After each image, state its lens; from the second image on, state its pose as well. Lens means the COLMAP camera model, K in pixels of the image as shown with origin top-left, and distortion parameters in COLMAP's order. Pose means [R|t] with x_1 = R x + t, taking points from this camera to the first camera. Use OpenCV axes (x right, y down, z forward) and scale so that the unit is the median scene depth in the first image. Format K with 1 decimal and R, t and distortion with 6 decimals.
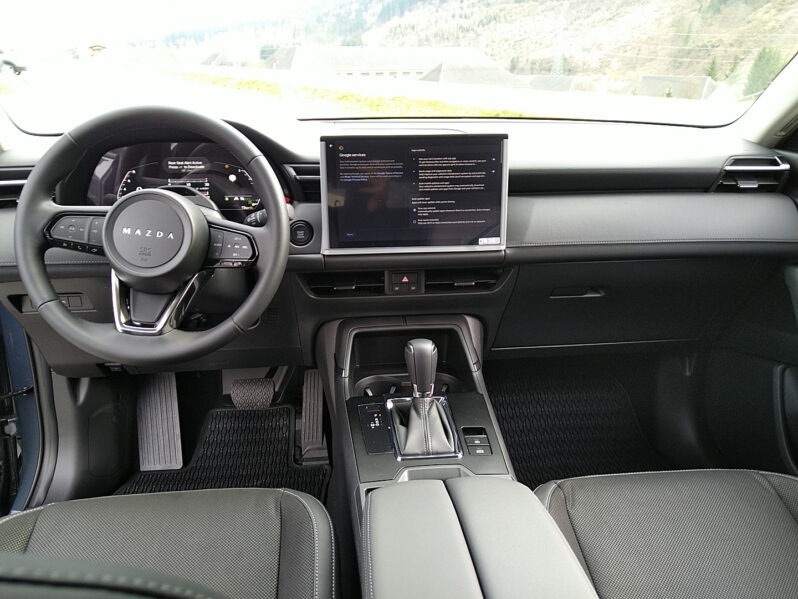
lens RADIAL K [[611.8, 0, 399.0], [0, 611.8, 299.5], [0, 0, 1]] dist [-0.007611, -0.004456]
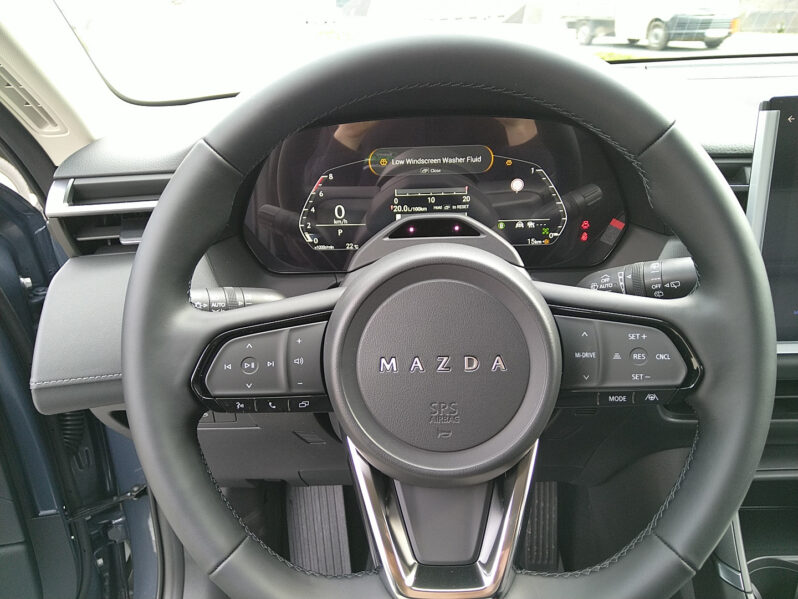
lens RADIAL K [[637.6, 0, 399.0], [0, 637.6, 299.5], [0, 0, 1]] dist [0.066785, -0.145129]
pose [[0.988804, 0.017306, -0.148215, -0.291664], [-0.008245, 0.998071, 0.061527, -0.137608], [0.148994, -0.059616, 0.987039, 0.464790]]
